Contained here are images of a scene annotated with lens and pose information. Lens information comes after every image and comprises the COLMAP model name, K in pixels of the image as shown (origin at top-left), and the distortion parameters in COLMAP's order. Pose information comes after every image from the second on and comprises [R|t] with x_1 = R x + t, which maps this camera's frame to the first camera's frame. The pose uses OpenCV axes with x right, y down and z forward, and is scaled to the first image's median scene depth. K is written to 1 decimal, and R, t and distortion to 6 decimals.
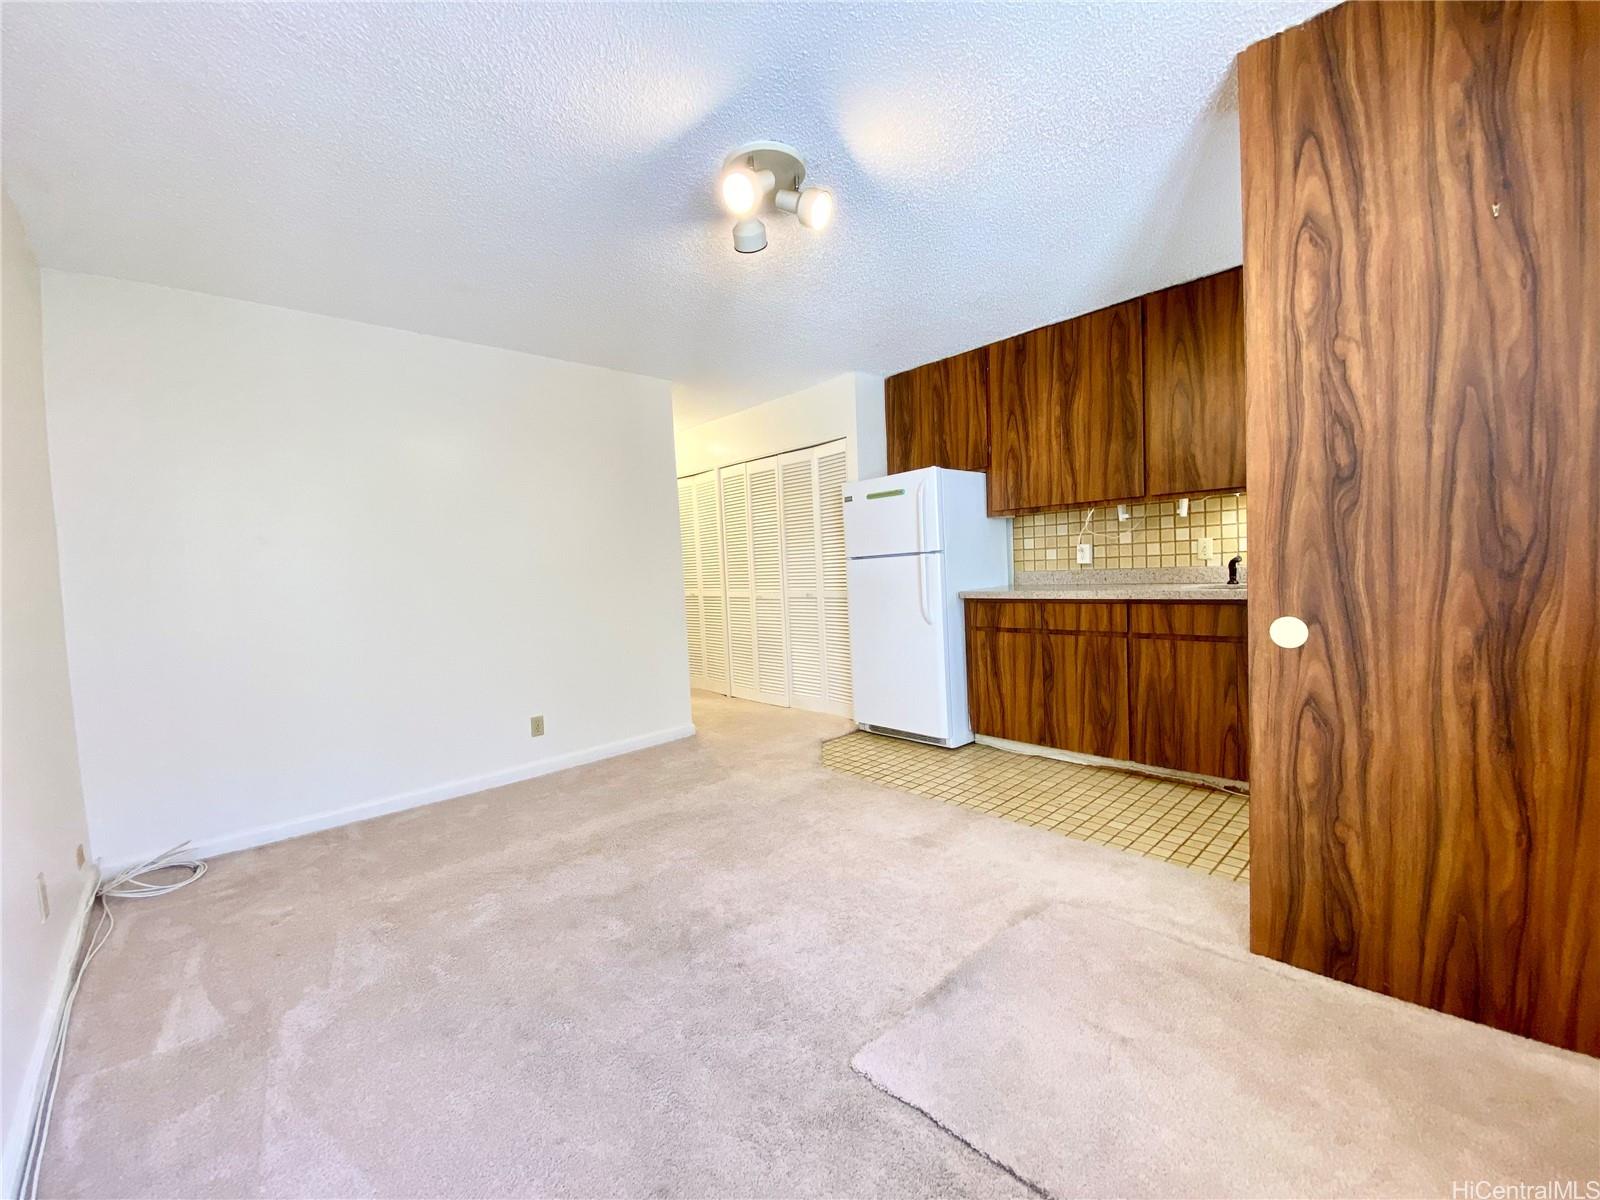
lens RADIAL K [[646.4, 0, 801.4], [0, 646.4, 598.2], [0, 0, 1]] dist [0.001153, 0.000012]
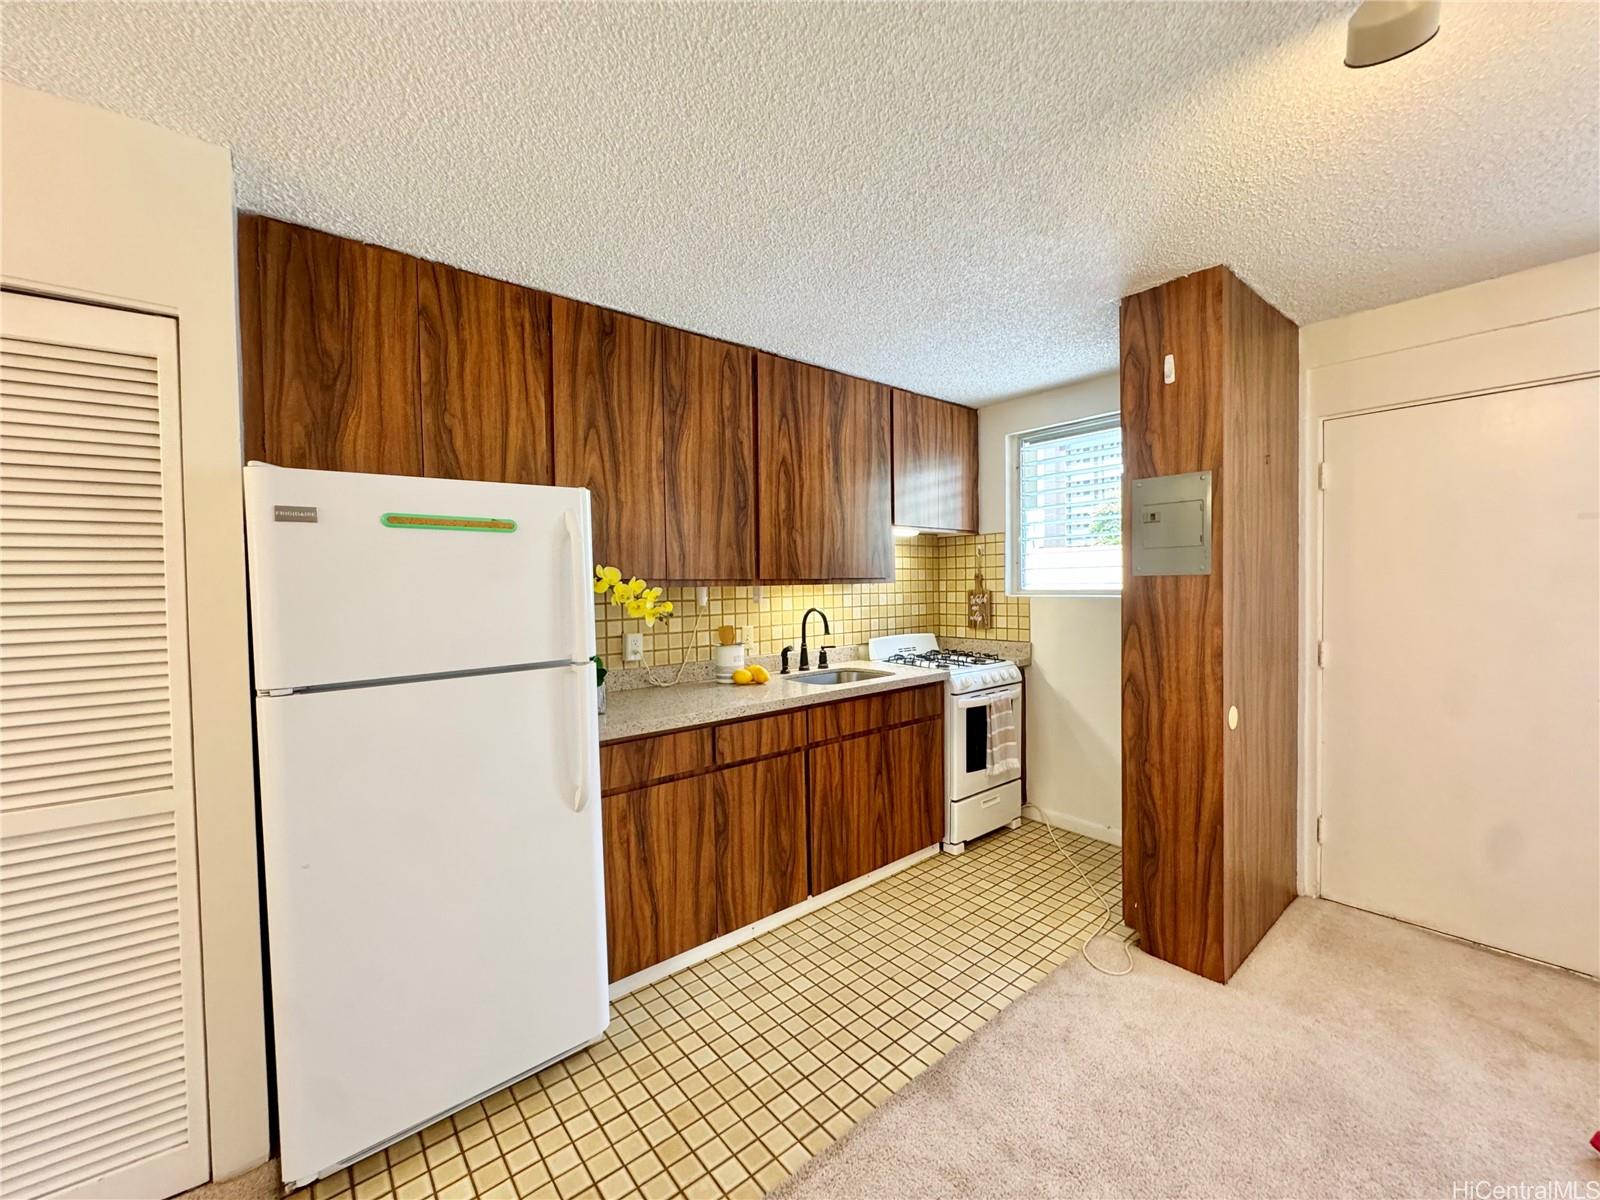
lens RADIAL K [[631.1, 0, 802.8], [0, 631.1, 602.6], [0, 0, 1]] dist [-0.003057, 0.000049]
pose [[0.068944, 0.021693, 0.997385, -0.282669], [0.065592, 0.997502, -0.026229, -0.097654], [-0.995462, 0.067229, 0.067348, 0.853103]]
